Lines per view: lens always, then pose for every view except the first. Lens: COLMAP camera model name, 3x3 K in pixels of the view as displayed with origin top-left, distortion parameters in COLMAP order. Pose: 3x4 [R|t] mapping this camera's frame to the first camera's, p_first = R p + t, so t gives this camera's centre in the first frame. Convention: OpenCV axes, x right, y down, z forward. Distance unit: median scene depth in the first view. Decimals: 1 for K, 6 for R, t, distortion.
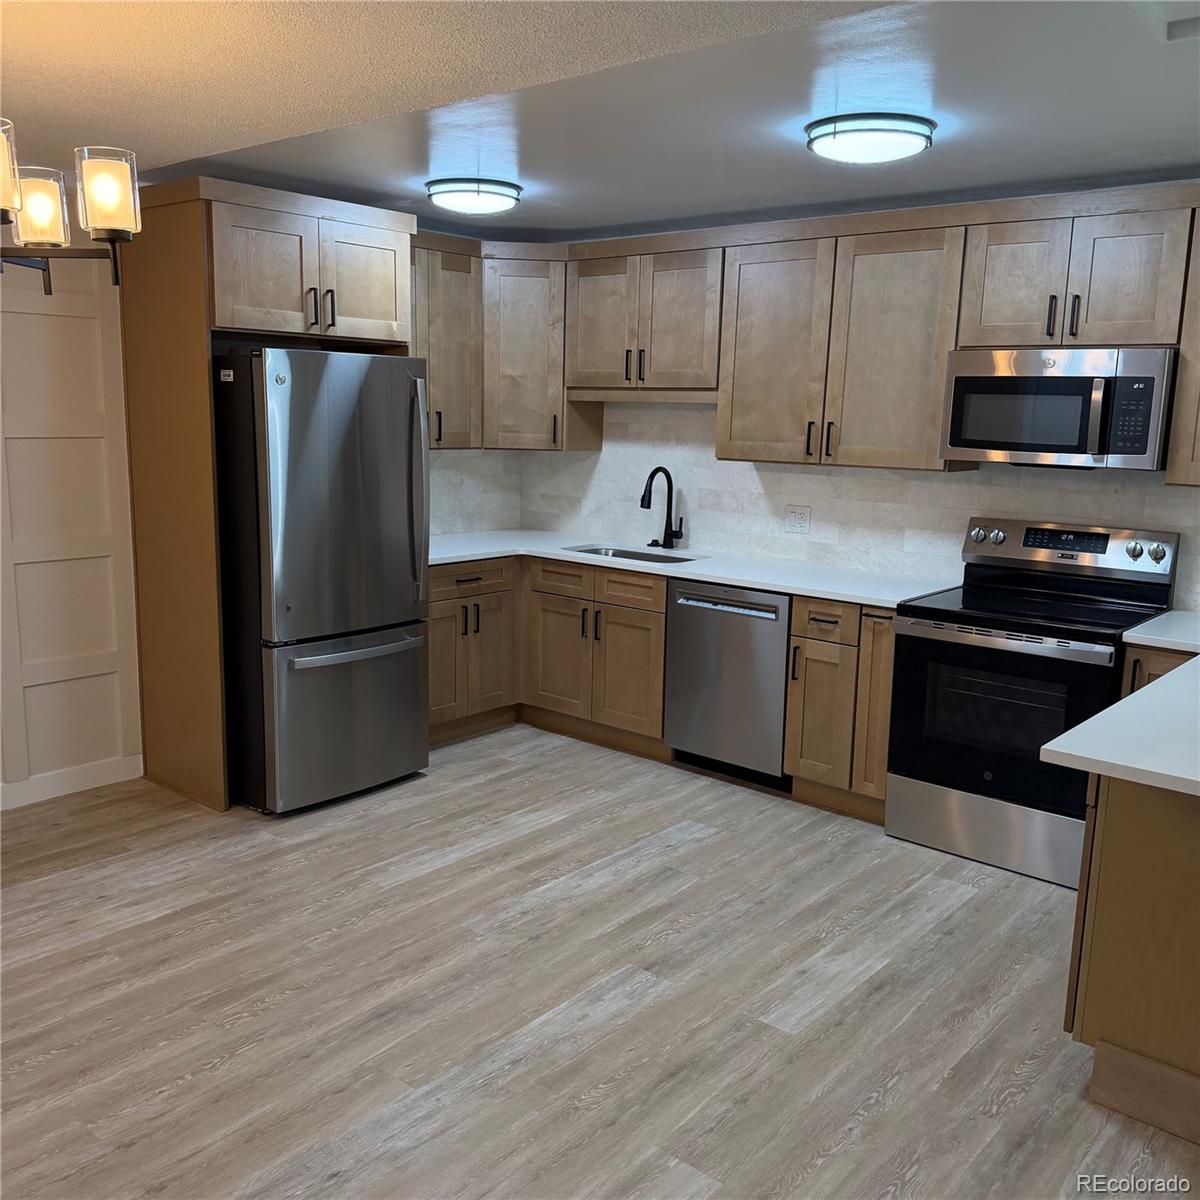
lens RADIAL K [[1113.9, 0, 590.2], [0, 1113.9, 607.5], [0, 0, 1]] dist [0.133405, -0.237895]
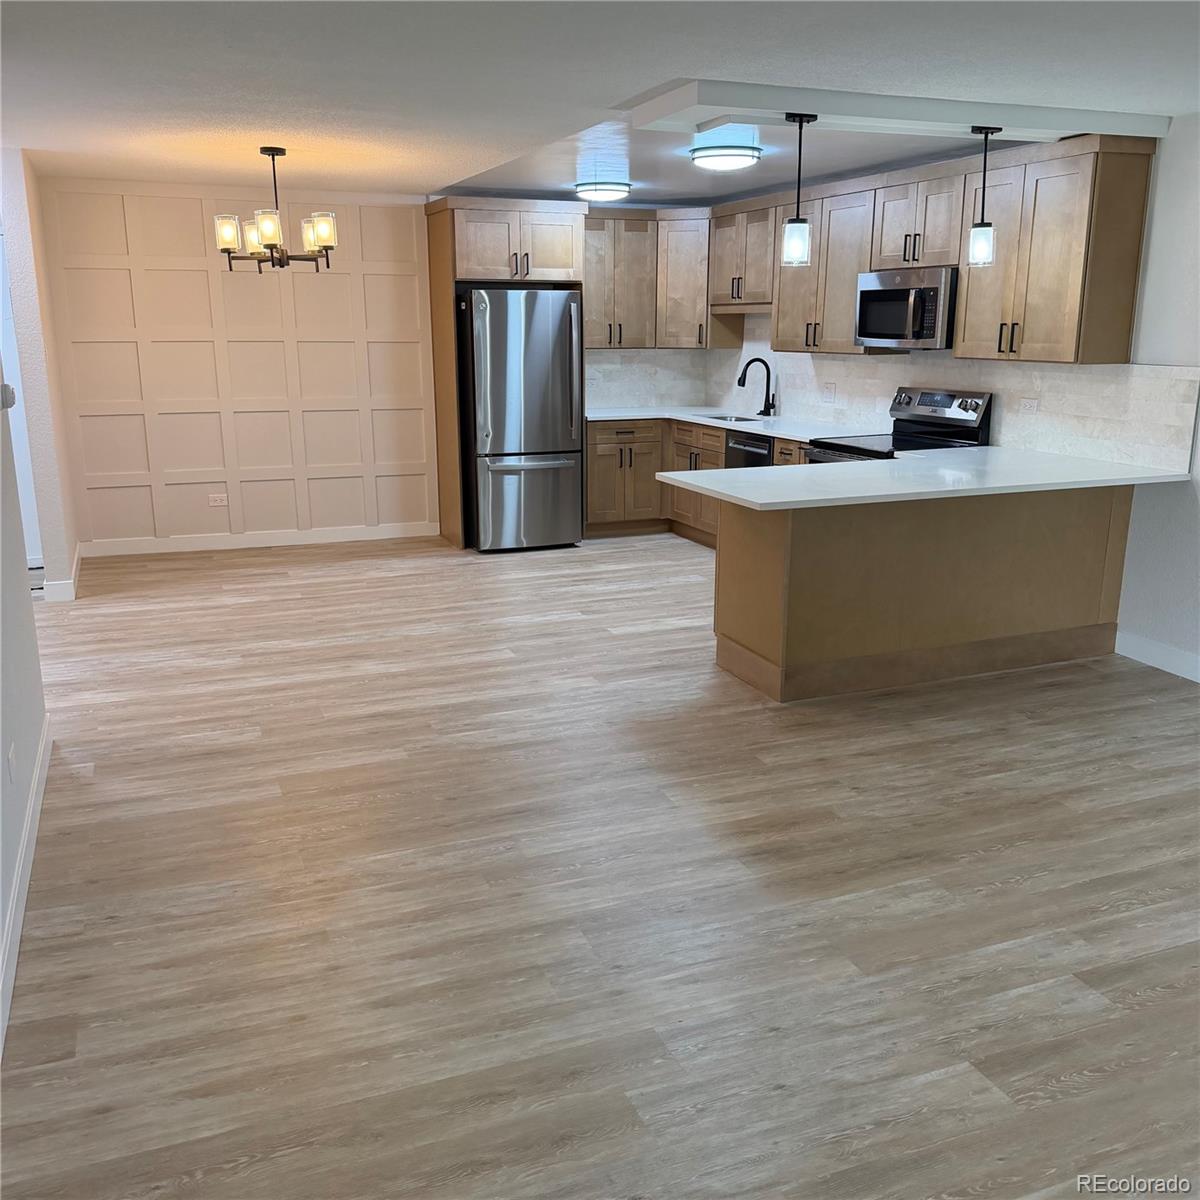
lens RADIAL K [[1113.9, 0, 590.2], [0, 1113.9, 607.5], [0, 0, 1]] dist [0.133405, -0.237895]
pose [[0.888624, 0.090042, -0.449711, 0.697176], [-0.061216, 0.995051, 0.078270, 0.121600], [0.454533, -0.042023, 0.889738, -0.528415]]
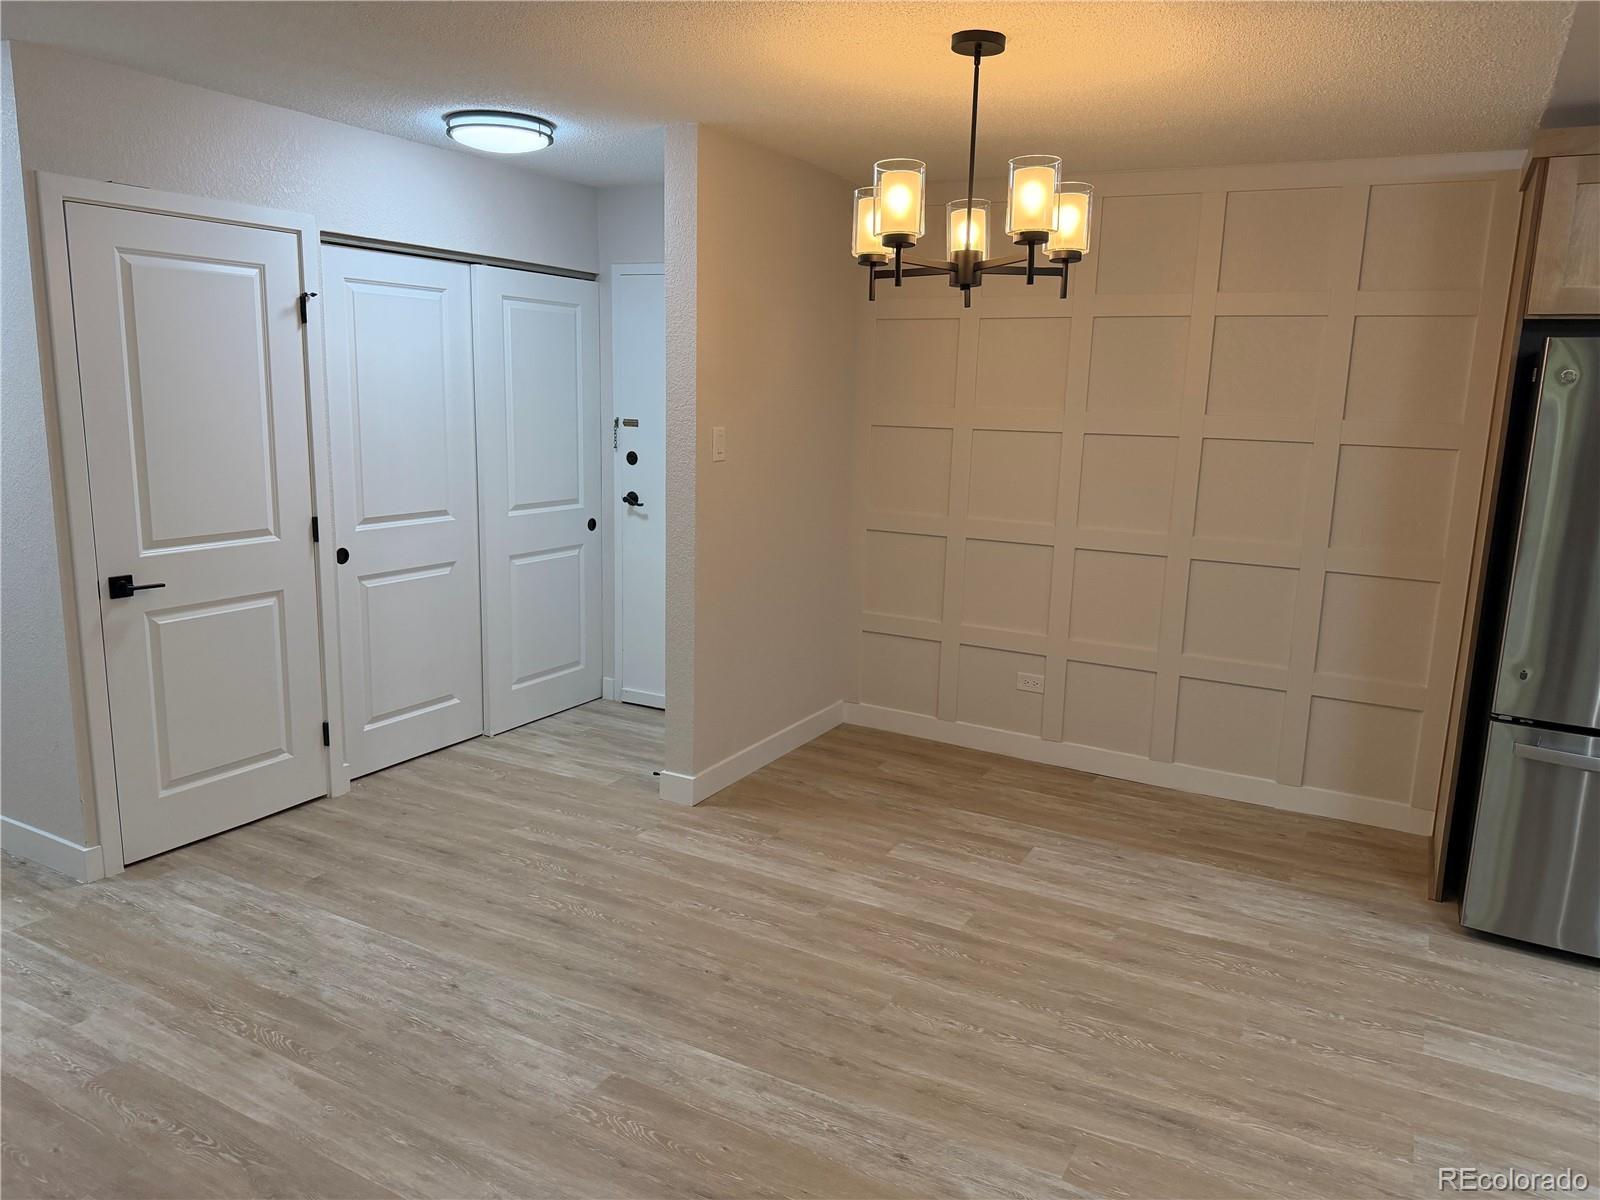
lens RADIAL K [[1124.7, 0, 800.0], [0, 1124.7, 600.0], [0, 0, 1]] dist [0.005644, 0.002398]
pose [[0.210033, 0.165746, -0.963543, 0.347841], [-0.197555, 0.972392, 0.124205, -0.046091], [0.957527, 0.164265, 0.236978, 0.327869]]
